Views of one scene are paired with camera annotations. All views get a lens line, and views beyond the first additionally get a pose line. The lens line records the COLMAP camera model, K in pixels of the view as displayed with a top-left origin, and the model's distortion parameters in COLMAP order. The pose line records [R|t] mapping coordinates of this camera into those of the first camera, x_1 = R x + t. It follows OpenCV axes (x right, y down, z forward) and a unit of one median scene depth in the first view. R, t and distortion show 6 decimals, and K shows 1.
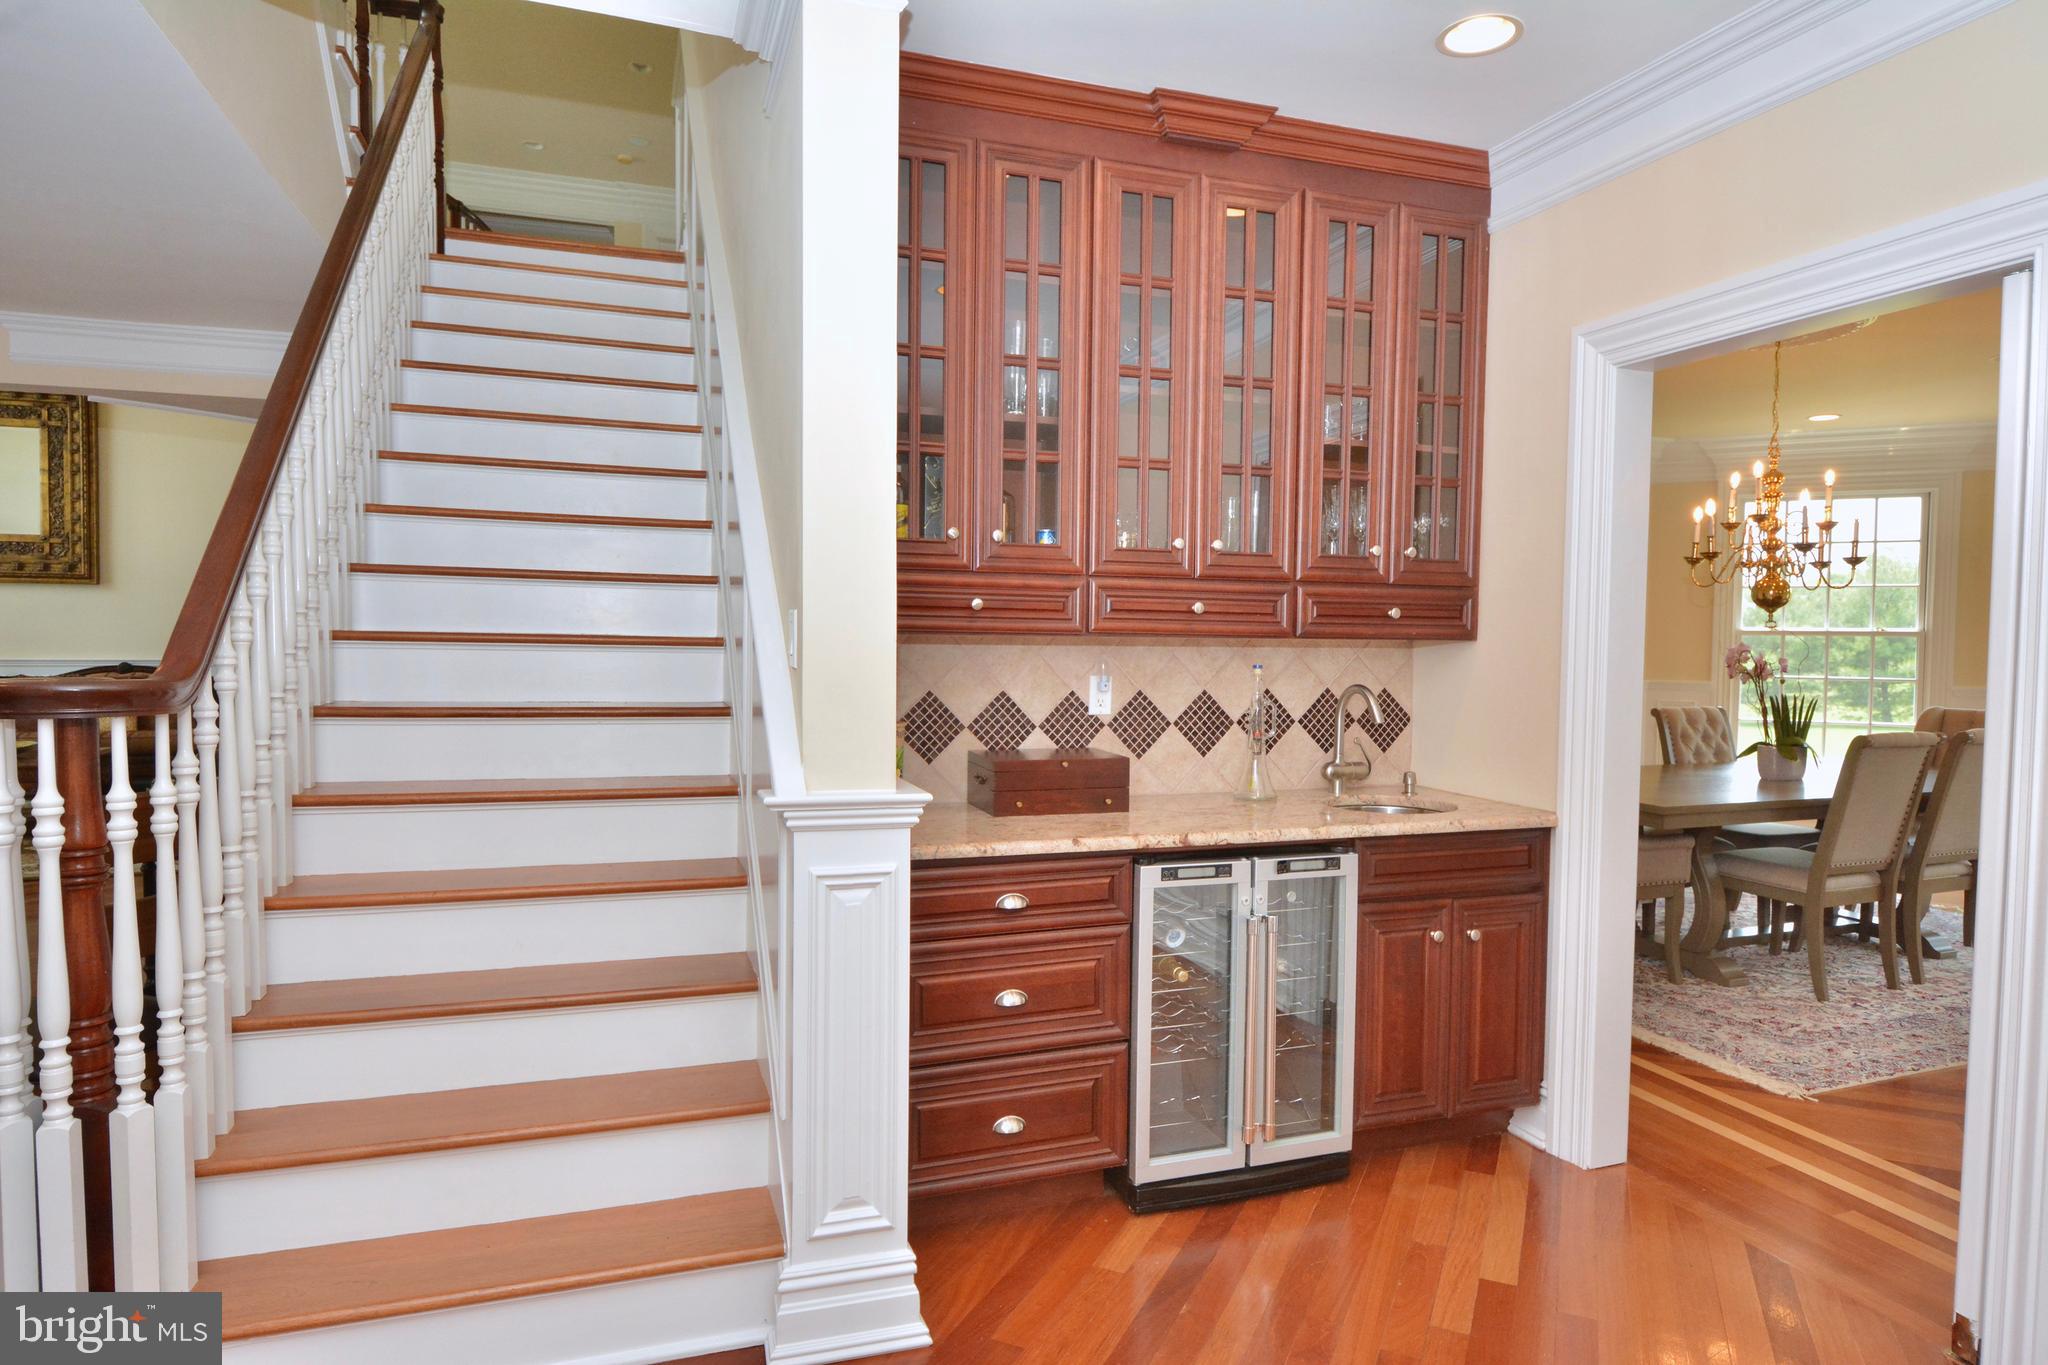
lens RADIAL K [[1195.9, 0, 1028.6], [0, 1195.9, 683.9], [0, 0, 1]] dist [-0.000548, -0.001063]
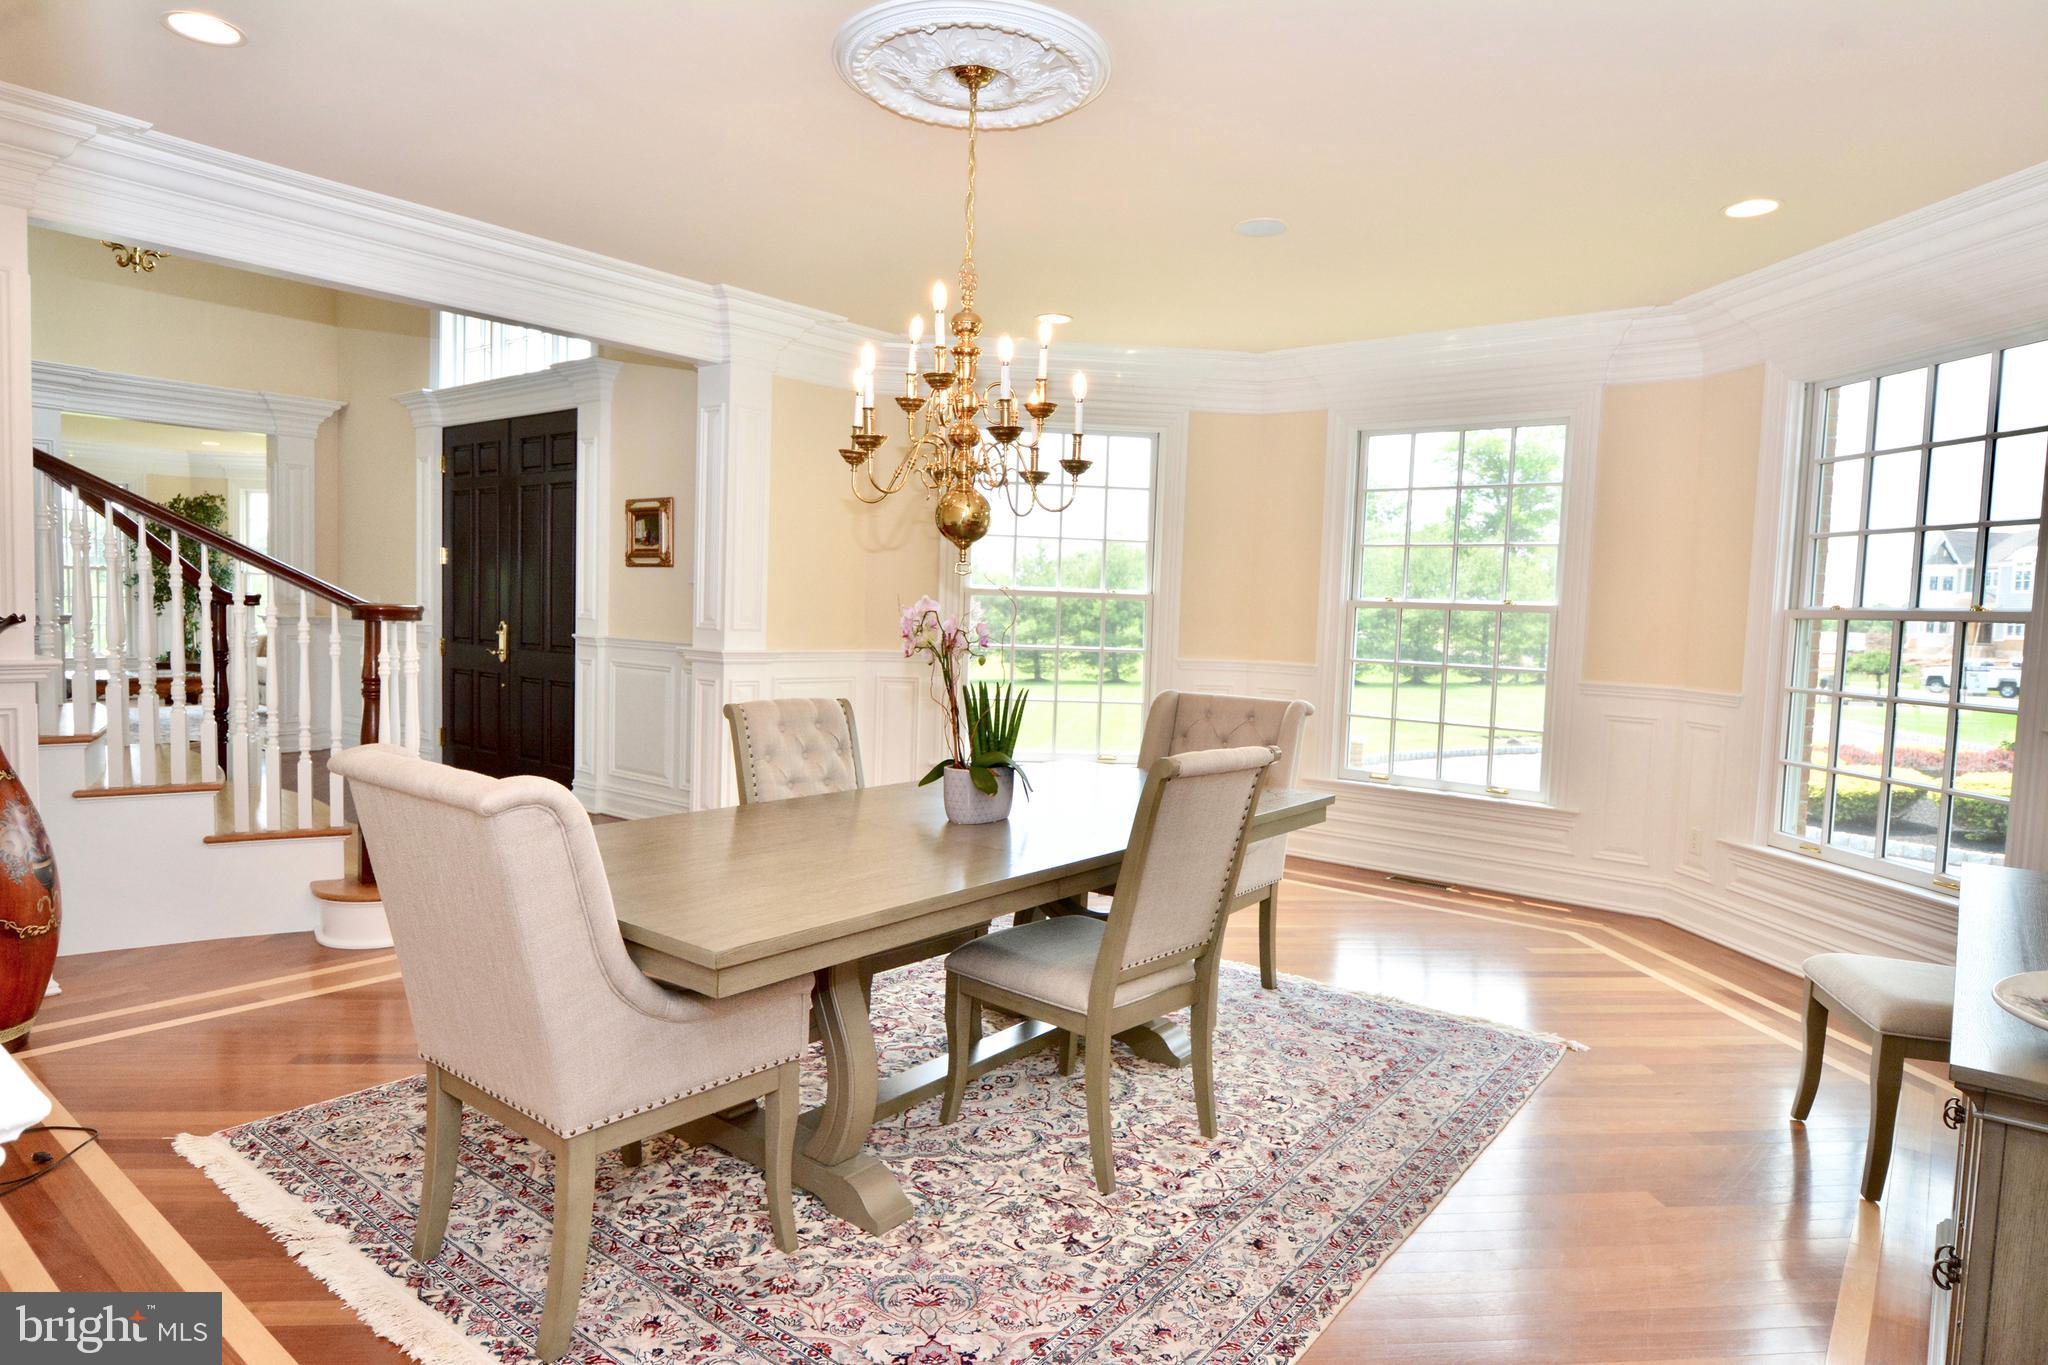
lens RADIAL K [[1195.9, 0, 1034.9], [0, 1195.9, 683.0], [0, 0, 1]] dist [-0.000548, -0.001063]
pose [[0.849426, -0.014645, 0.527504, 0.329935], [-0.003011, 0.999464, 0.032596, -0.011459], [-0.527699, -0.029276, 0.848927, 0.462484]]
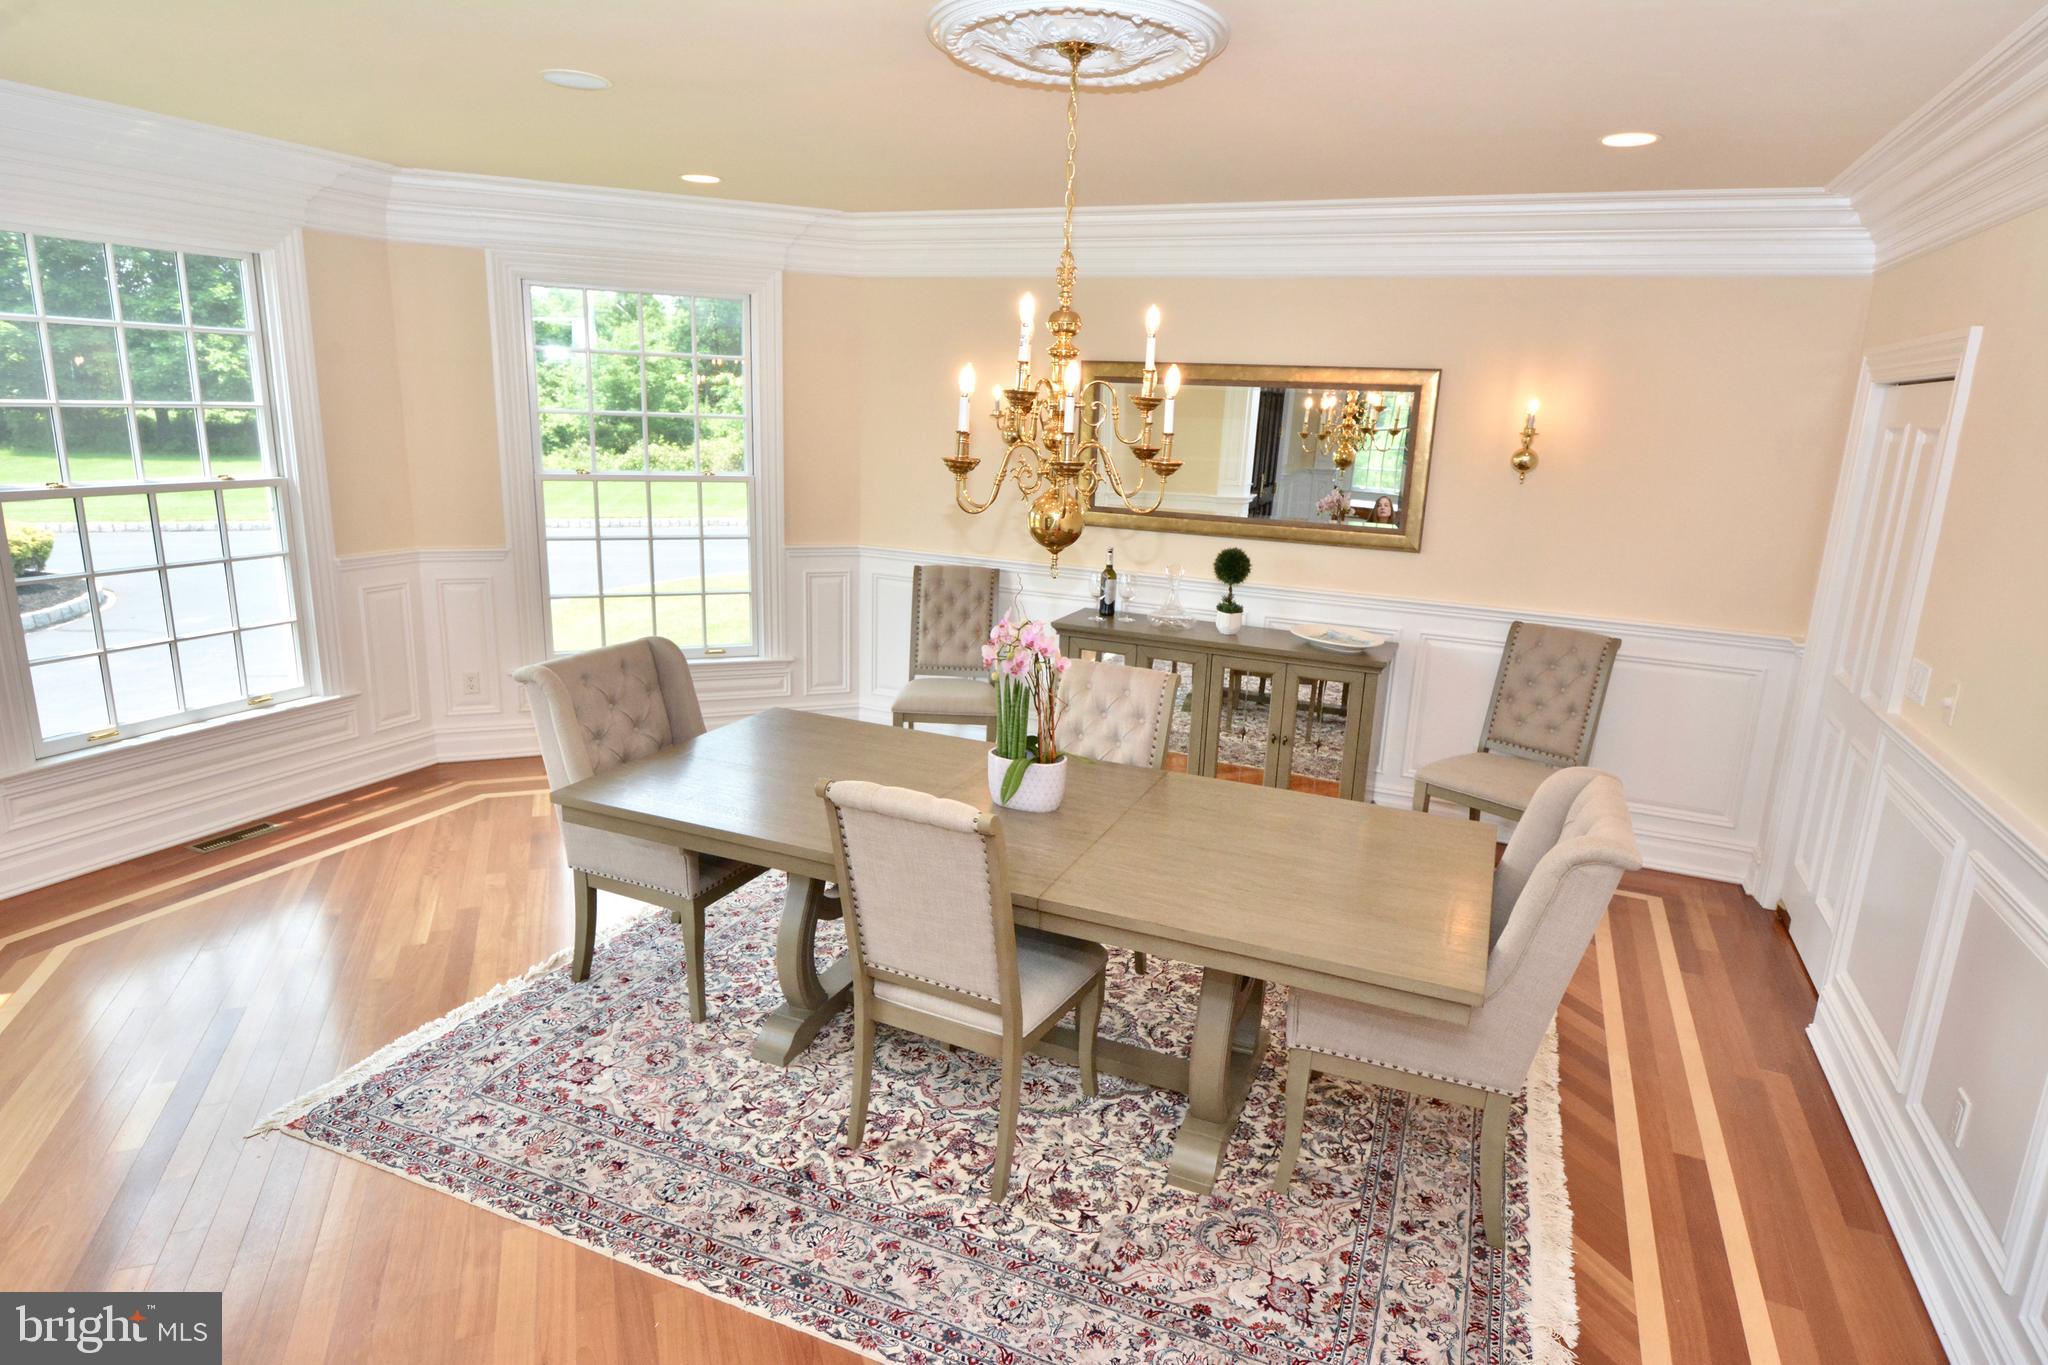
lens RADIAL K [[1115.8, 0, 1037.1], [0, 1115.8, 679.2], [0, 0, 1]] dist [0.001080, -0.001221]
pose [[-0.729195, -0.200747, 0.654199, 0.242994], [-0.015902, 0.960715, 0.277080, -0.155114], [-0.684122, 0.191643, -0.703740, 1.408471]]
